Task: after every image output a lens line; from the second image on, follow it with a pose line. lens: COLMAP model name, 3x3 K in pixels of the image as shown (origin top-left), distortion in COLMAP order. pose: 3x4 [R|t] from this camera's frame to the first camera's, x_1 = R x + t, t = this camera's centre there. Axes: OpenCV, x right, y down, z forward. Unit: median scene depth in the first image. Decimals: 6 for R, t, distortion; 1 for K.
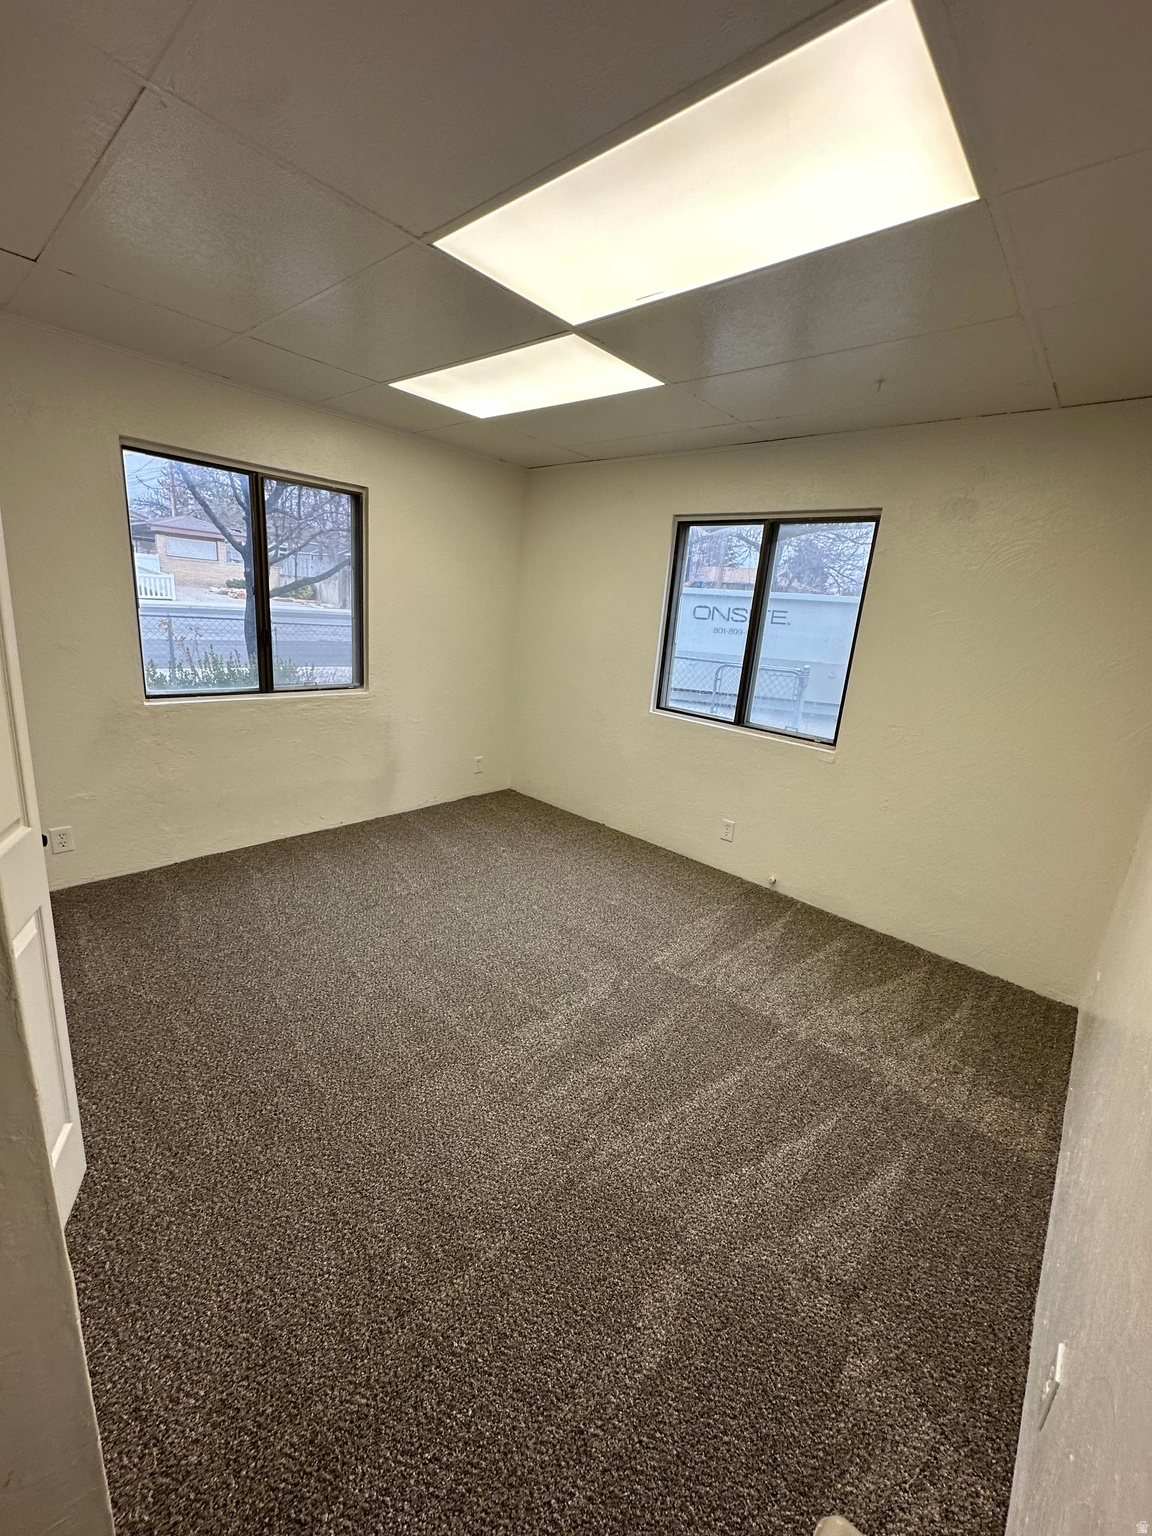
lens RADIAL K [[612.3, 0, 565.6], [0, 612.3, 768.9], [0, 0, 1]] dist [-0.001524, 0.000625]
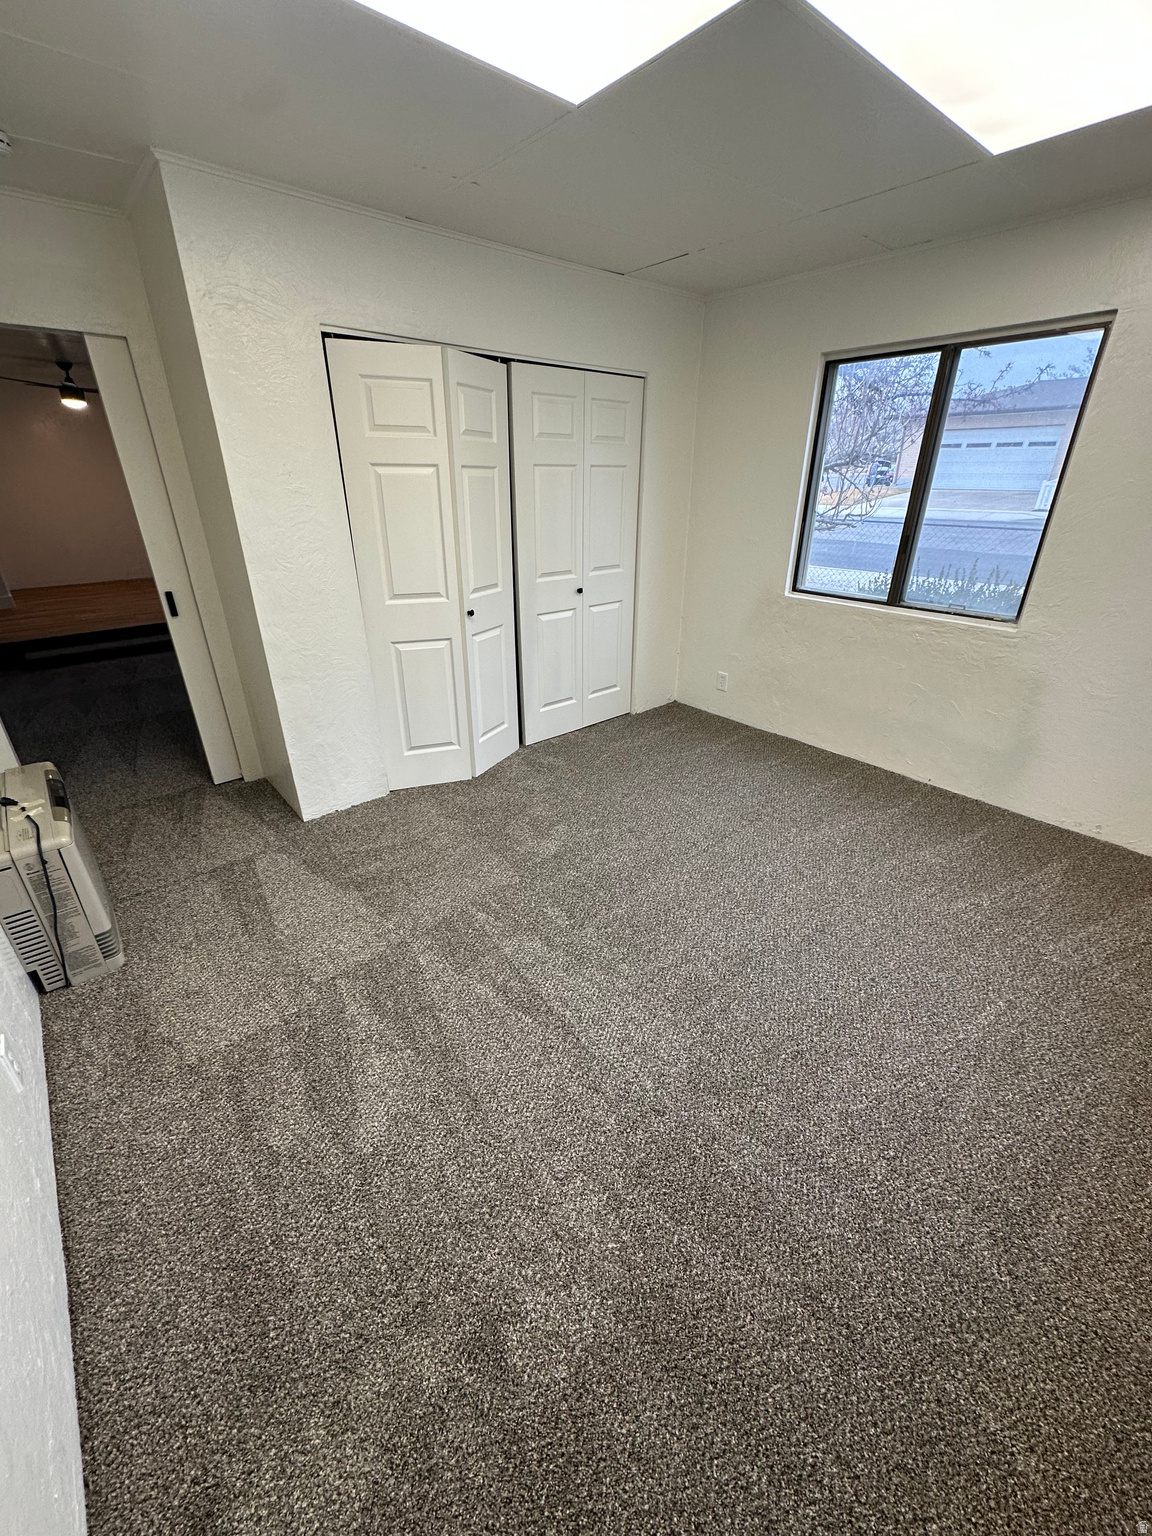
lens RADIAL K [[612.3, 0, 565.6], [0, 612.3, 767.6], [0, 0, 1]] dist [-0.001524, 0.000625]
pose [[-0.120295, 0.359846, -0.925224, 0.477371], [-0.265278, 0.886449, 0.379256, -0.116225], [0.956638, 0.291065, -0.011177, 0.556814]]
